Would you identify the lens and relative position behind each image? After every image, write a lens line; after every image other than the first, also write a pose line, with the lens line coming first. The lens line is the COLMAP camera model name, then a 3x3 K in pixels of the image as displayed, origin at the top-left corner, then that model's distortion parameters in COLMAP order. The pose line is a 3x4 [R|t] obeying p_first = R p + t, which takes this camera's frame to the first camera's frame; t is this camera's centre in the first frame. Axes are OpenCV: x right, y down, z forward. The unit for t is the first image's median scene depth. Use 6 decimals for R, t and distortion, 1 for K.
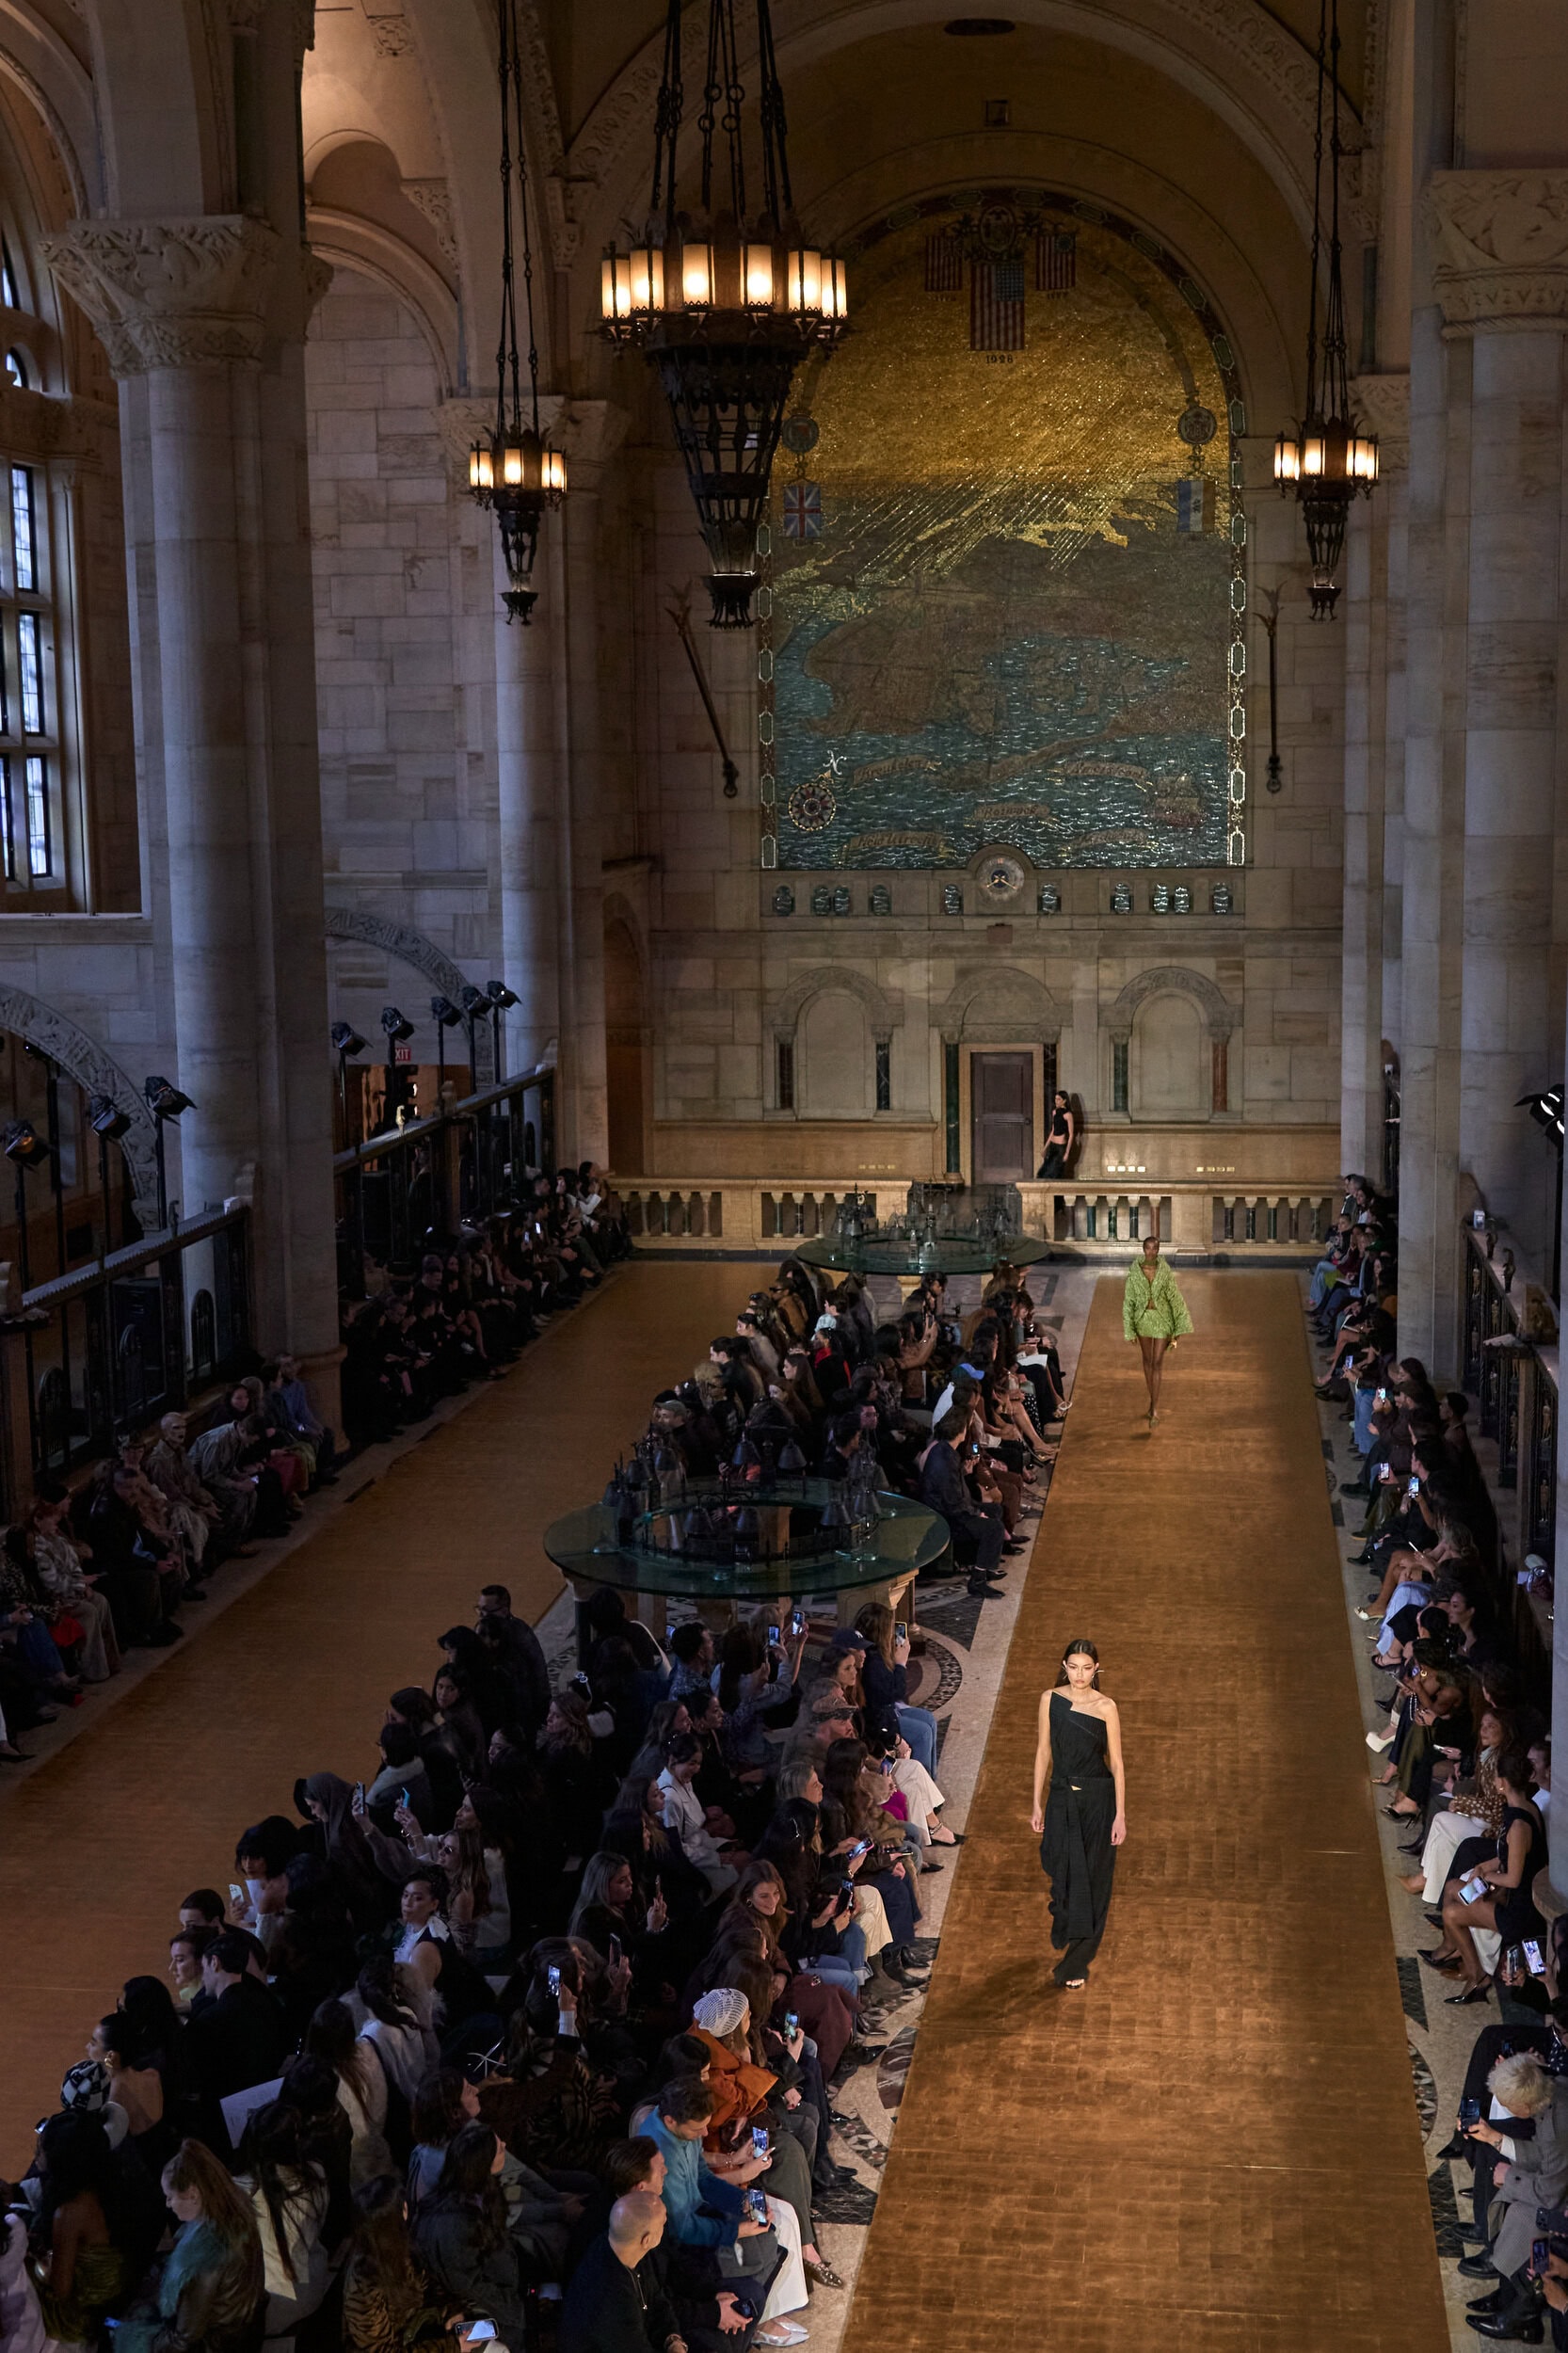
lens RADIAL K [[2729.3, 0, 909.0], [0, 2729.3, 1111.9], [0, 0, 1]] dist [0.016036, 0.000000]
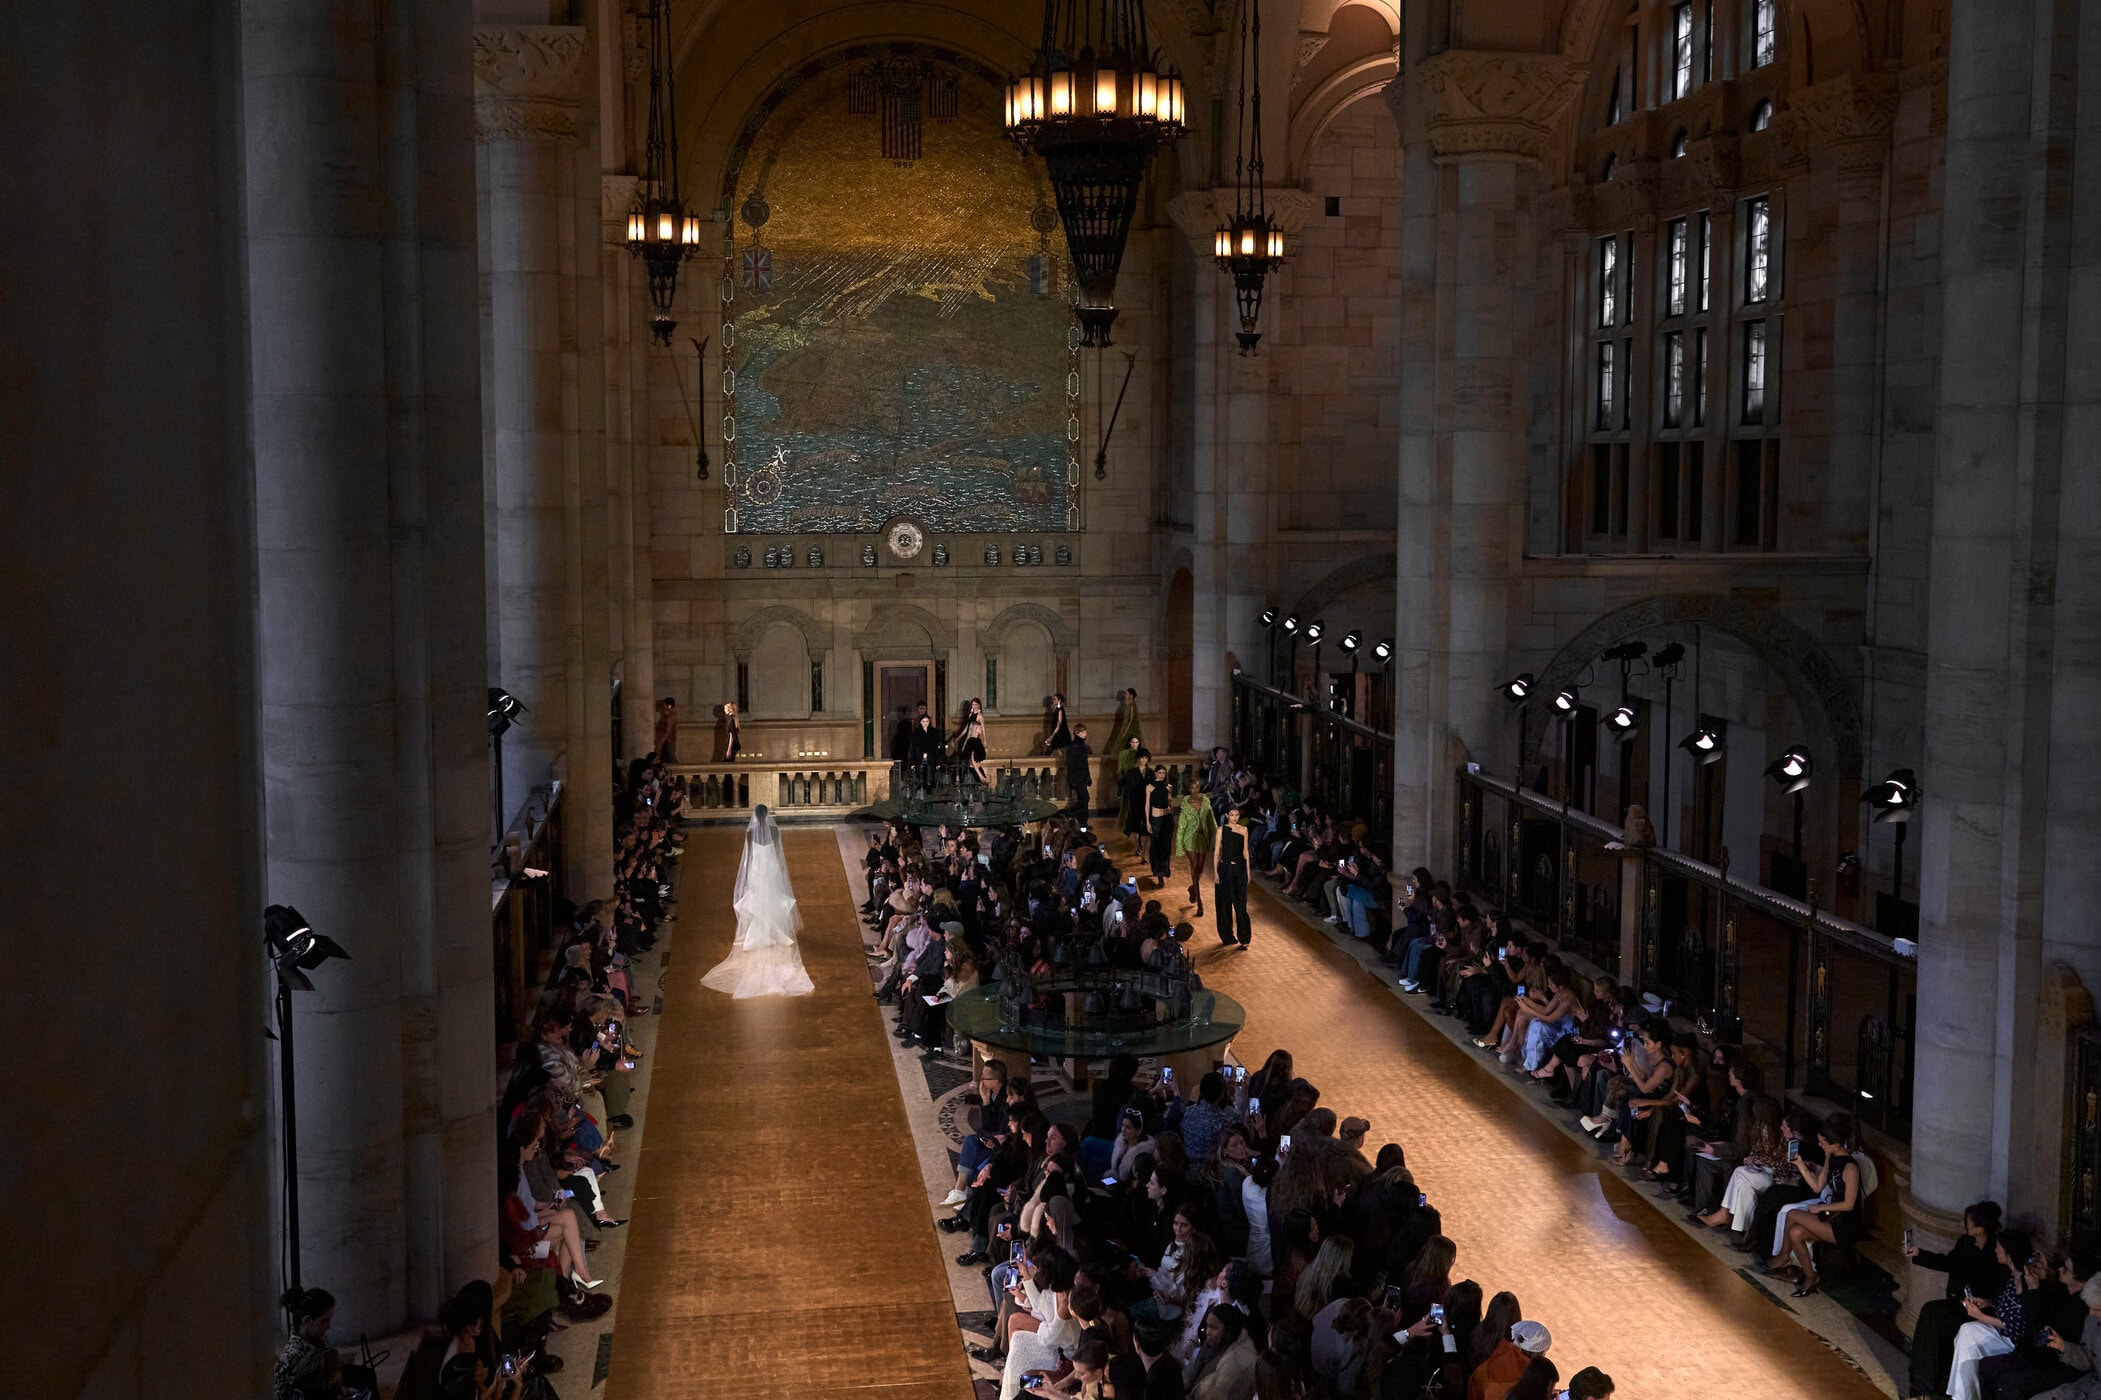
lens RADIAL K [[1992.8, 0, 1020.5], [0, 1992.8, 630.3], [0, 0, 1]] dist [0.010587, 0.000000]
pose [[0.967099, -0.011309, 0.254150, -0.196216], [0.022741, 0.998855, -0.042088, 0.003561], [-0.253383, 0.046483, 0.966249, 0.026660]]
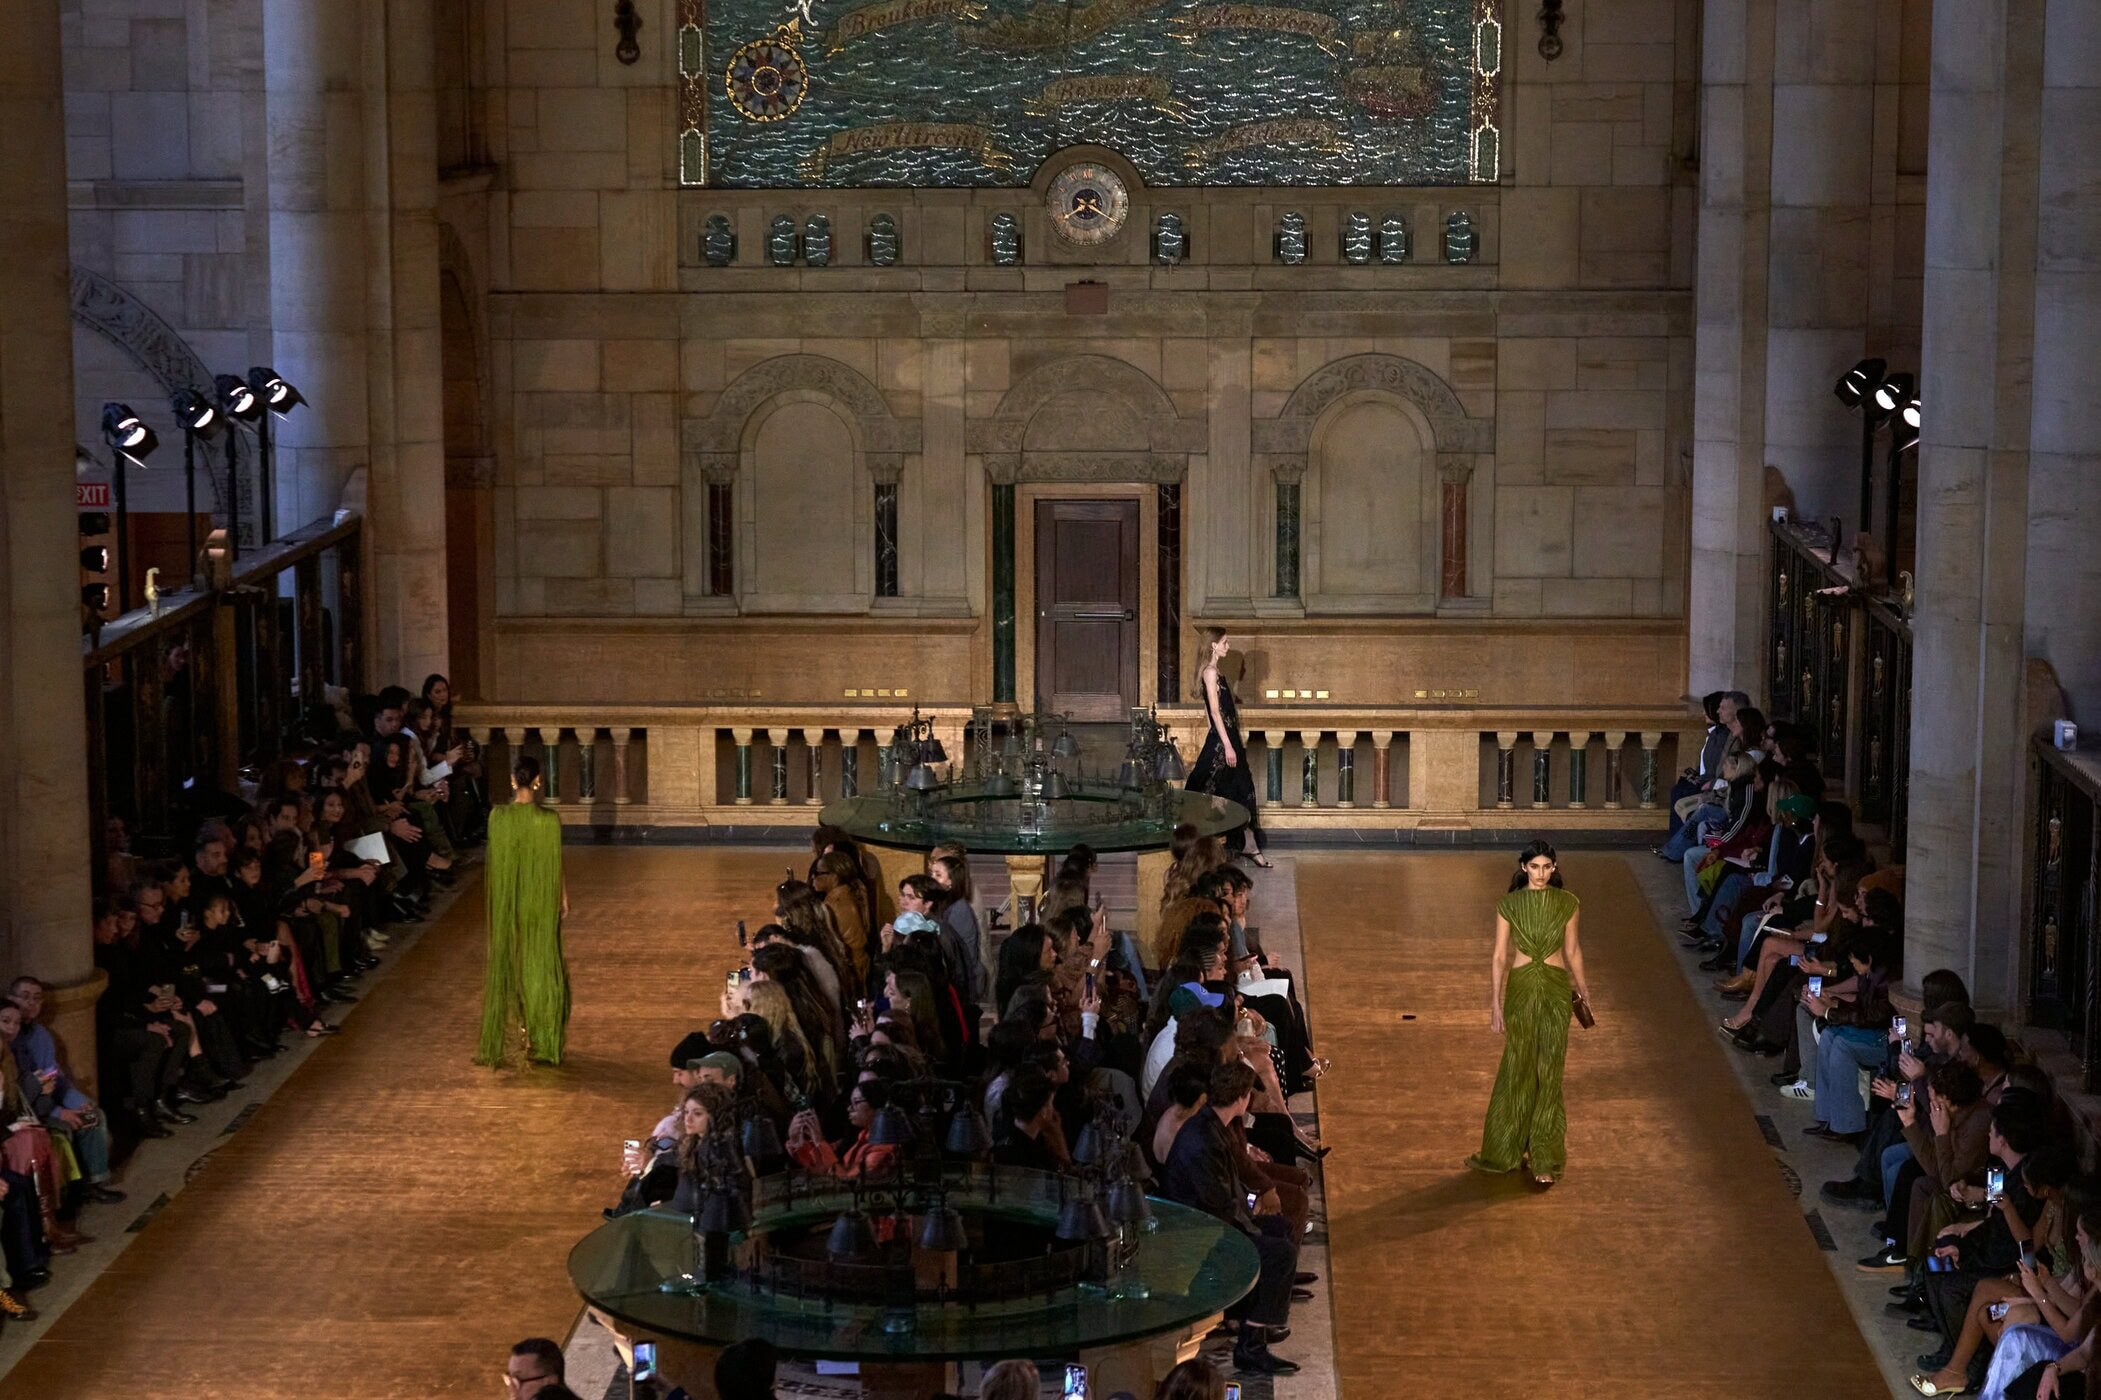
lens RADIAL K [[4537.3, 0, 991.4], [0, 4537.3, 829.2], [0, 0, 1]] dist [0.023964, 0.000000]
pose [[0.998035, -0.005173, 0.062443, -0.058806], [0.002764, 0.999250, 0.038616, 0.014214], [-0.062596, -0.038368, 0.997301, 0.017735]]
